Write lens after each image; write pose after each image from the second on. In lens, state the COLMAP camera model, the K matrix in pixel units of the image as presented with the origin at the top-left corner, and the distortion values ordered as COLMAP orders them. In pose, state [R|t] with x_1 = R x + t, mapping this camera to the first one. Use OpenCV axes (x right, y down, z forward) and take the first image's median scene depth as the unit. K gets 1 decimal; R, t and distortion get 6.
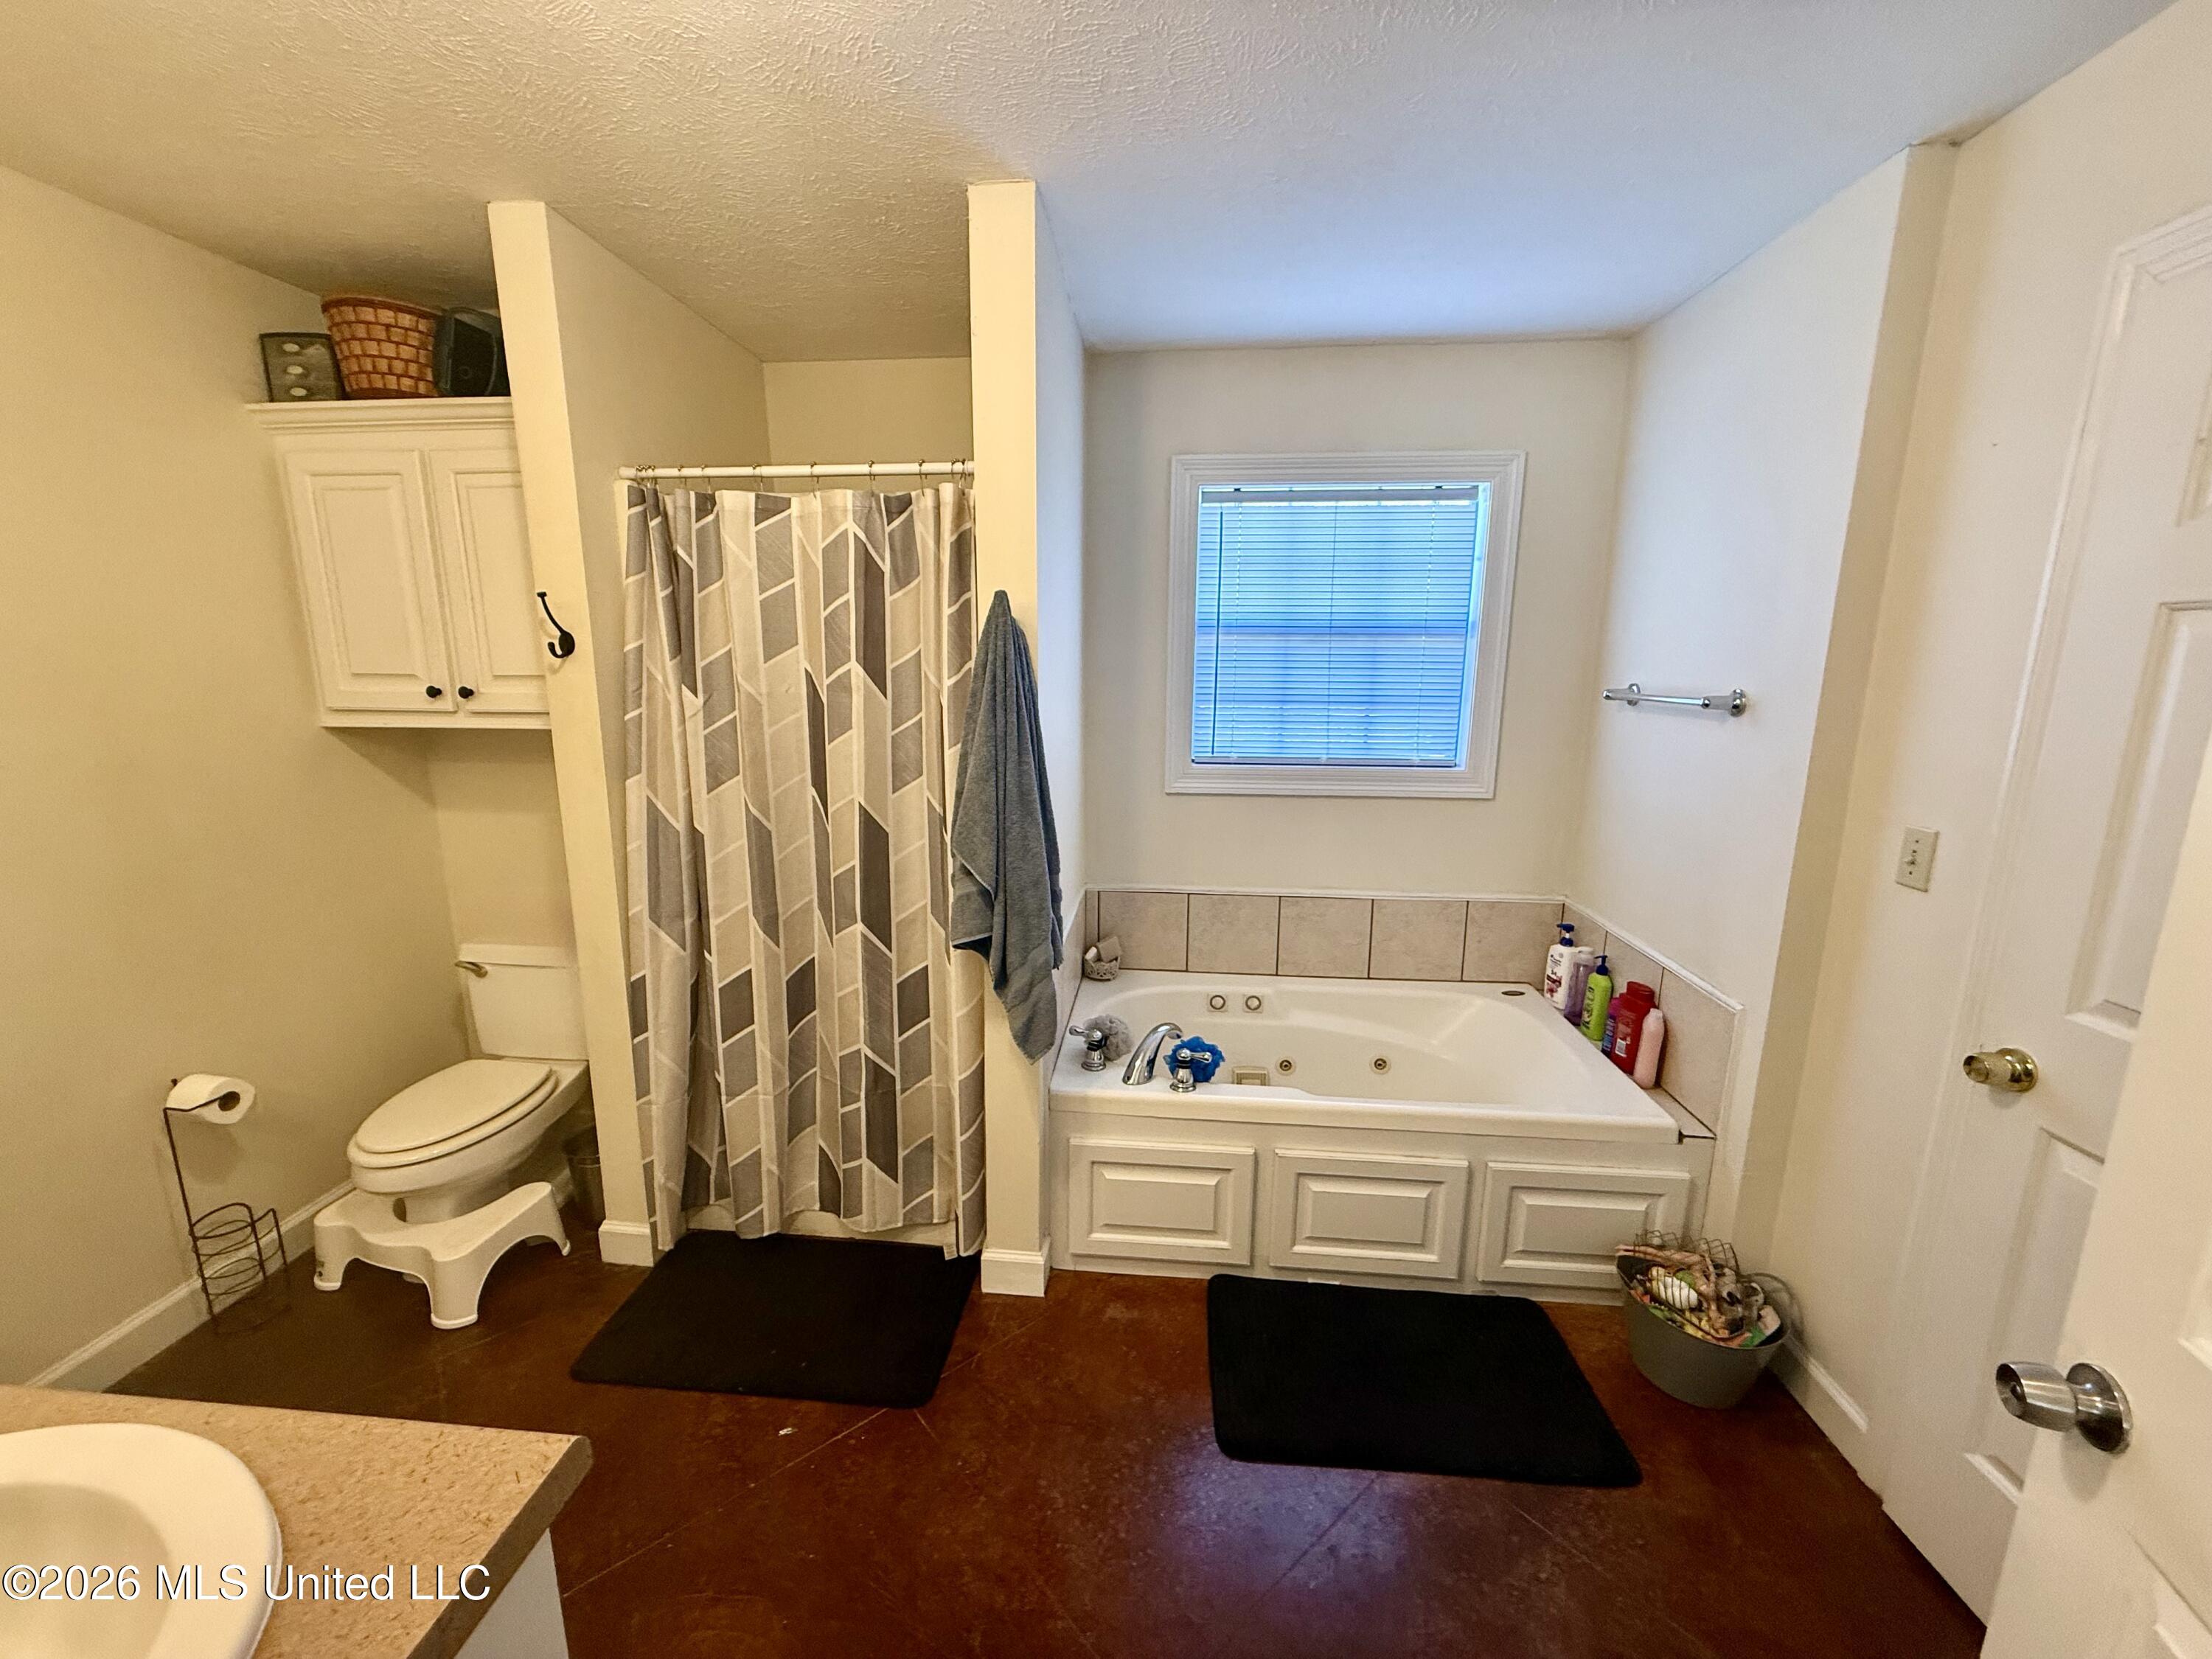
lens RADIAL K [[880.6, 0, 1101.4], [0, 880.6, 831.4], [0, 0, 1]] dist [0.002387, -0.000149]
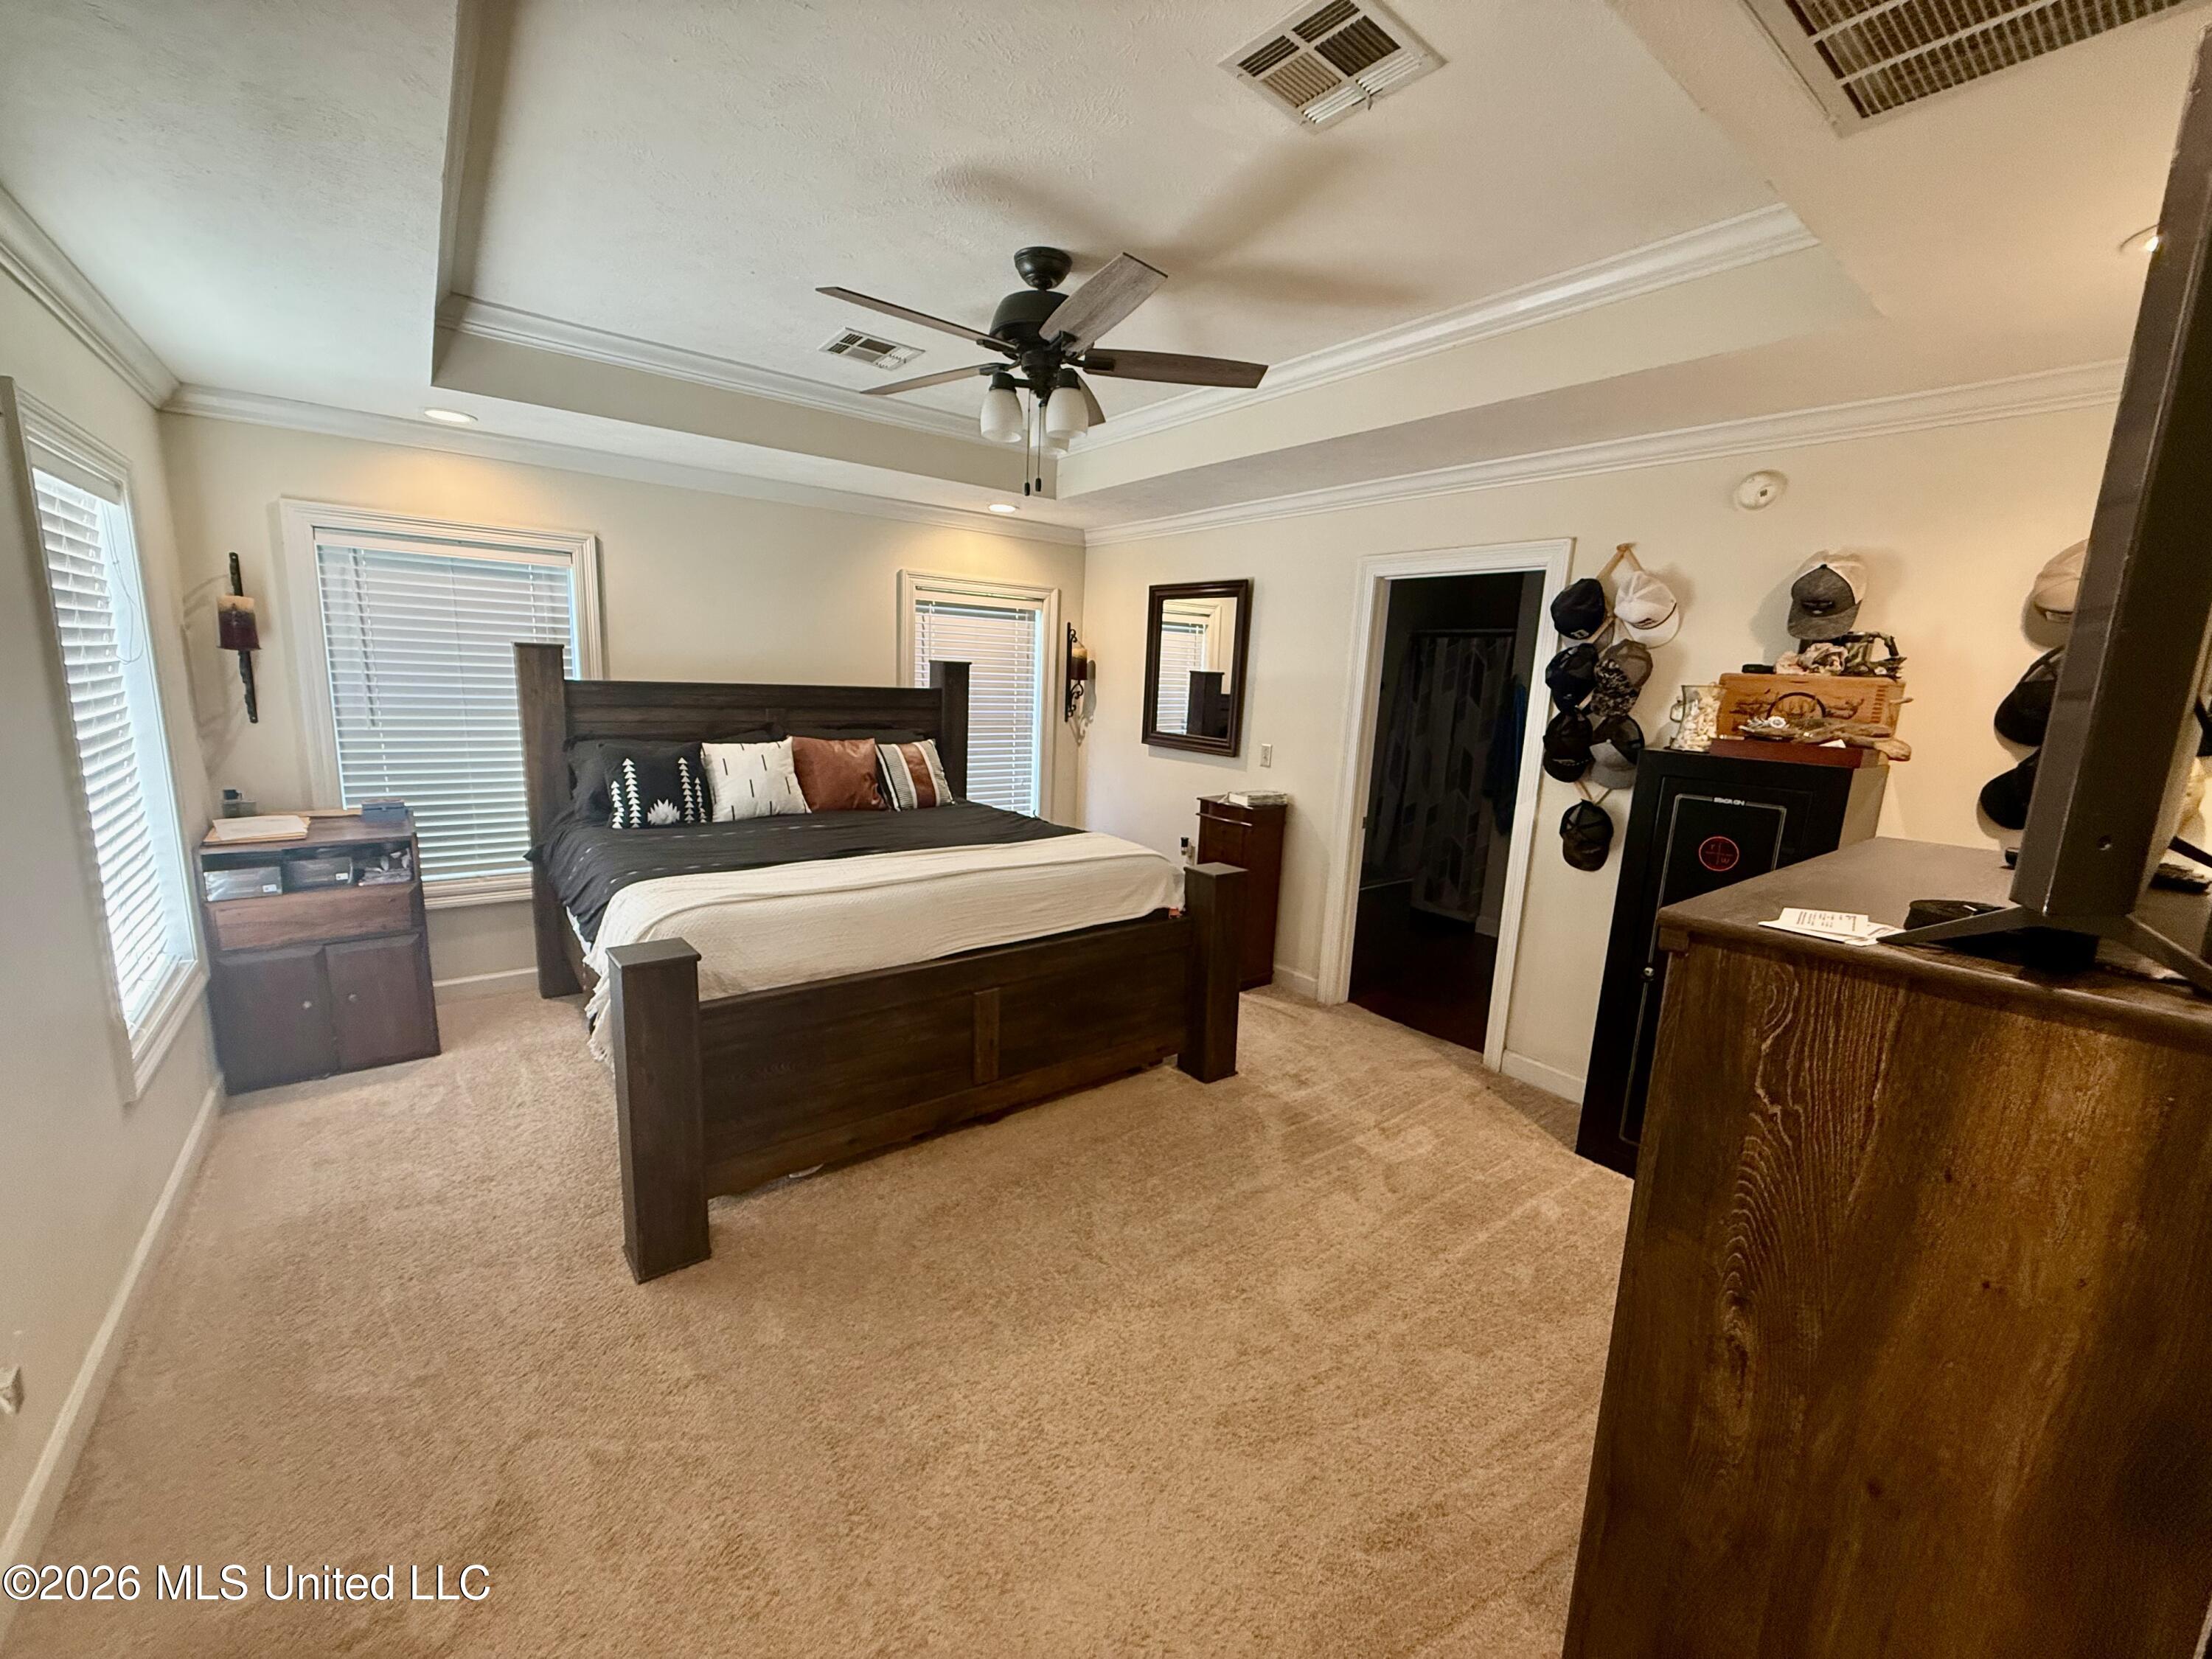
lens RADIAL K [[880.6, 0, 1101.4], [0, 880.6, 831.4], [0, 0, 1]] dist [0.002387, -0.000149]
pose [[0.679905, 0.154475, -0.716844, 1.106169], [-0.184884, 0.982091, 0.036277, 0.390729], [0.709610, 0.107868, 0.696289, -1.944077]]
